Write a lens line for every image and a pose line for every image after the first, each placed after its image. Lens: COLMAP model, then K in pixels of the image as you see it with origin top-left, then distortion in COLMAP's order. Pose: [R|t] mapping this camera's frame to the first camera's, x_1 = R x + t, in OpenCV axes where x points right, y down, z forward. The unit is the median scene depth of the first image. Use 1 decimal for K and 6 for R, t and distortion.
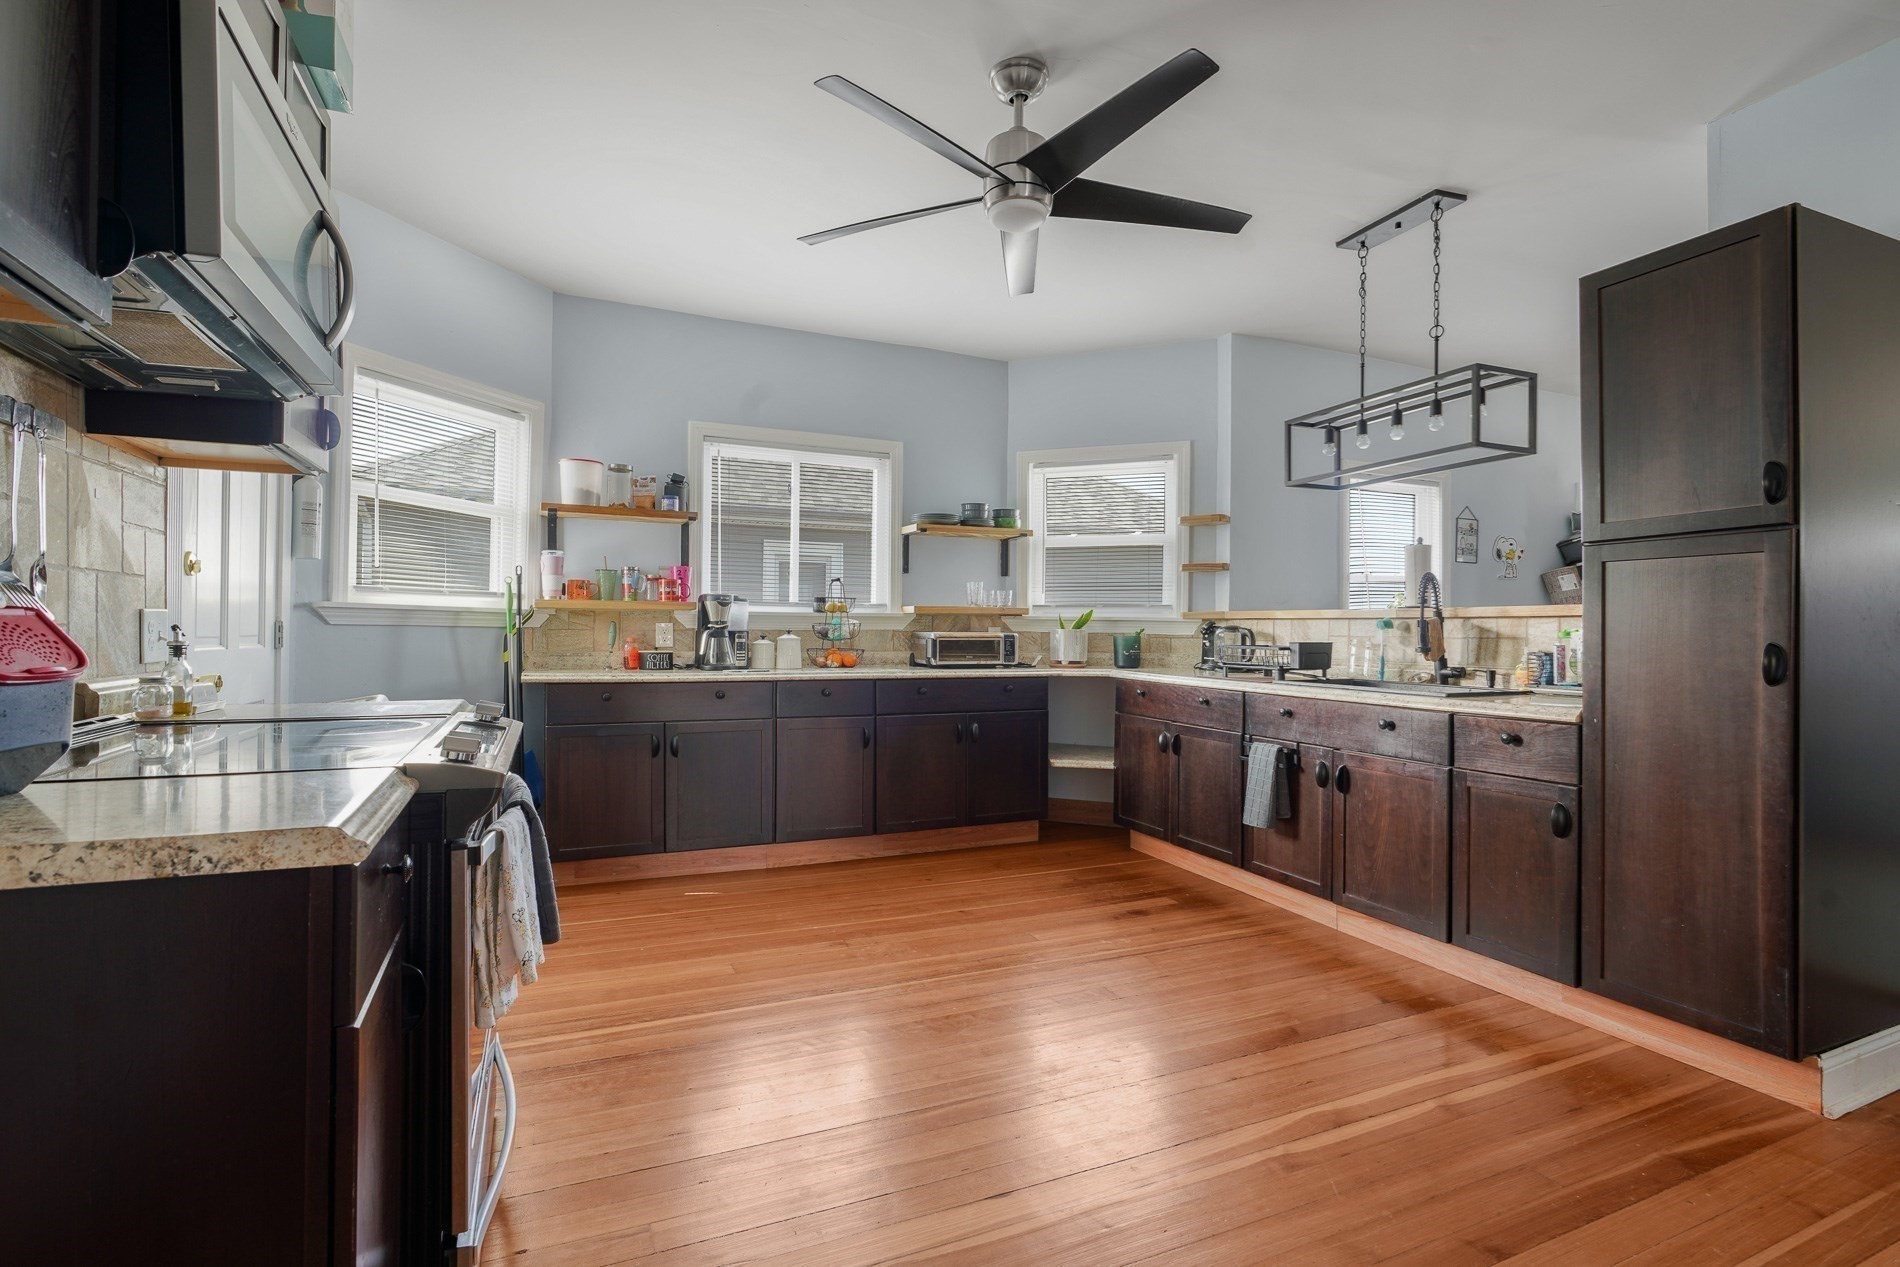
lens RADIAL K [[861.4, 0, 948.8], [0, 861.4, 624.8], [0, 0, 1]] dist [0.001271, 0.000370]
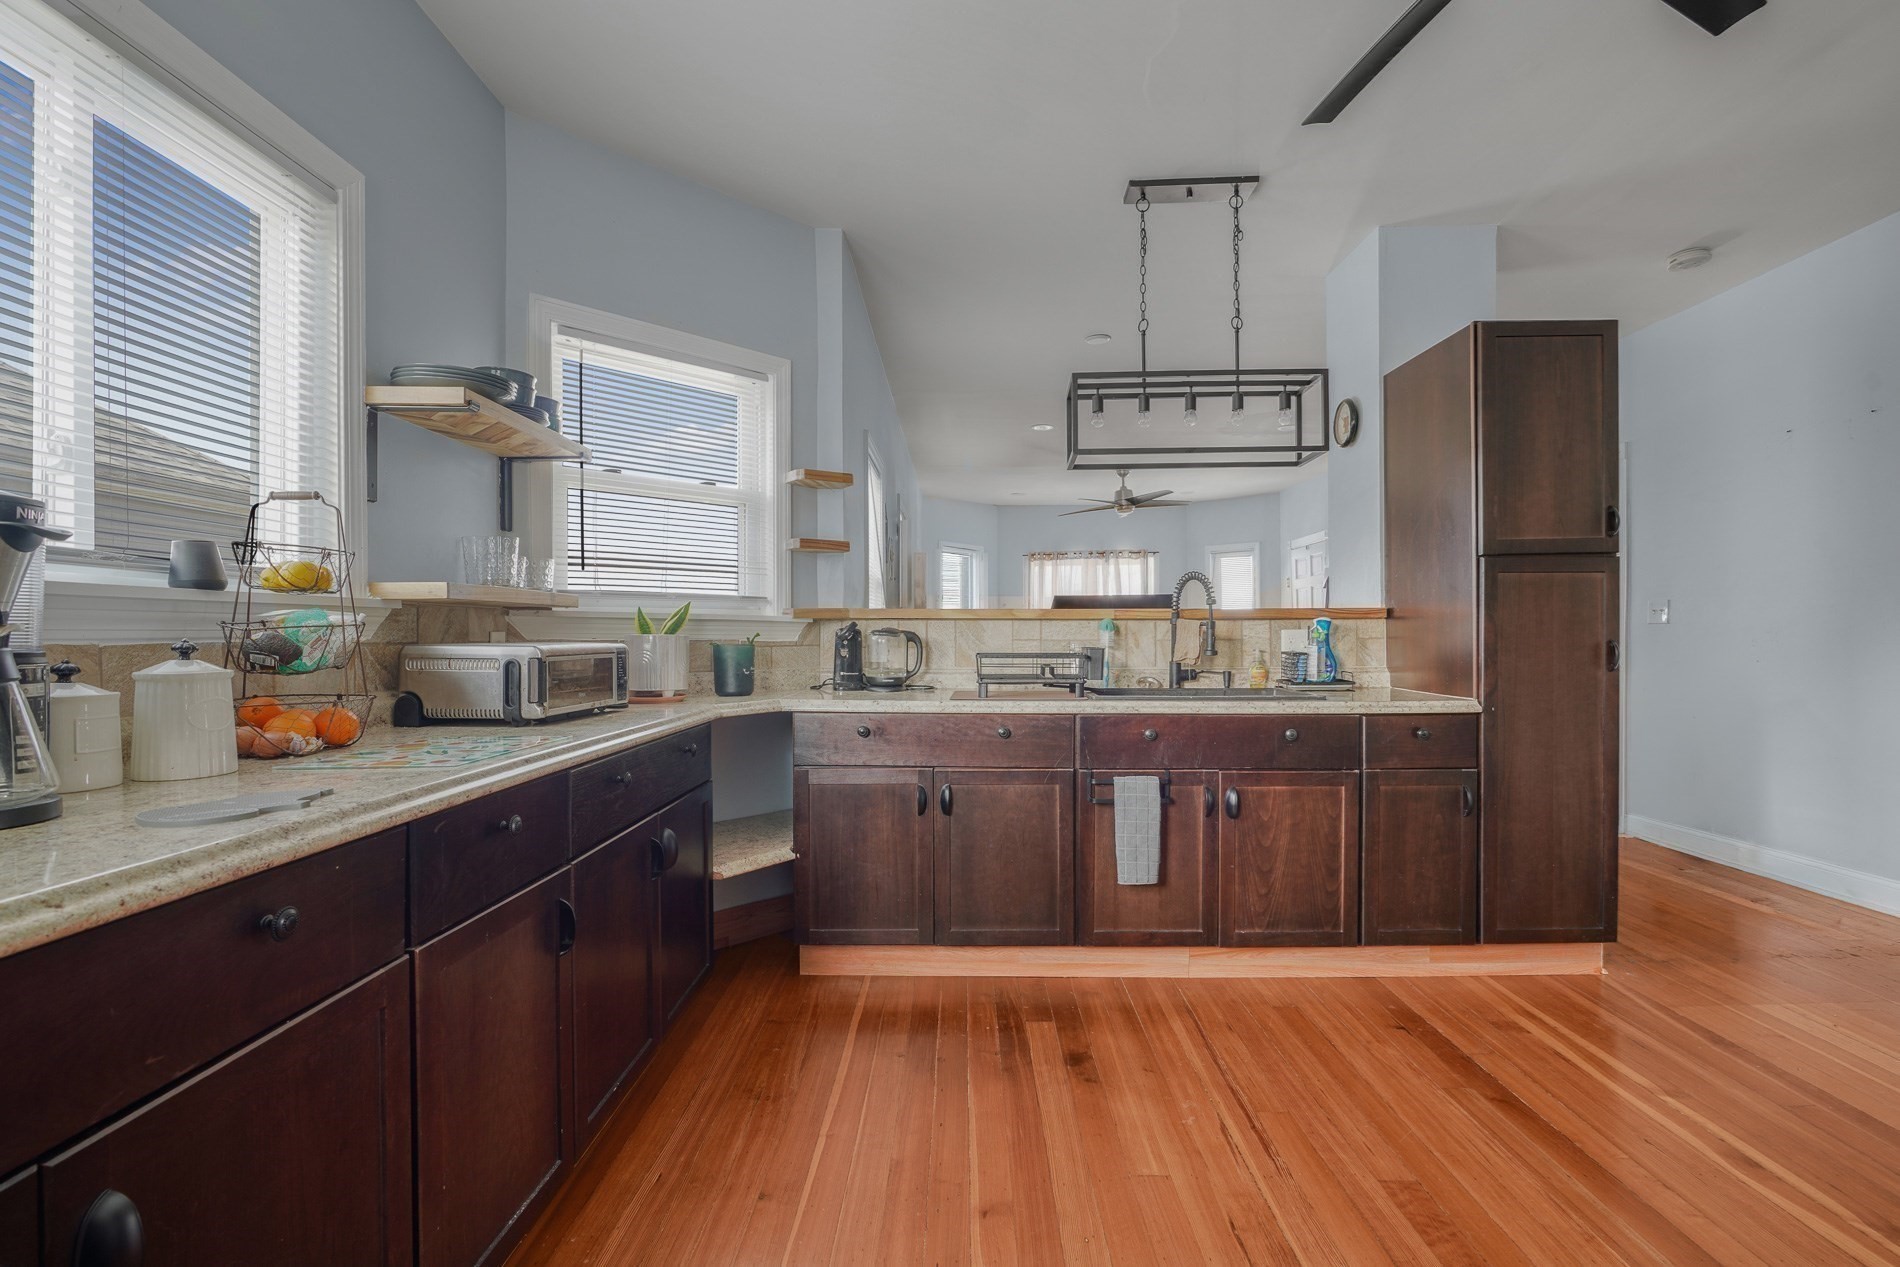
lens RADIAL K [[912.4, 0, 949.1], [0, 912.4, 631.9], [0, 0, 1]] dist [-0.002379, 0.000390]
pose [[0.414249, -0.005755, 0.910145, -0.456079], [0.000844, 0.999982, 0.005939, -0.000159], [-0.910163, -0.001692, 0.414247, 0.792422]]
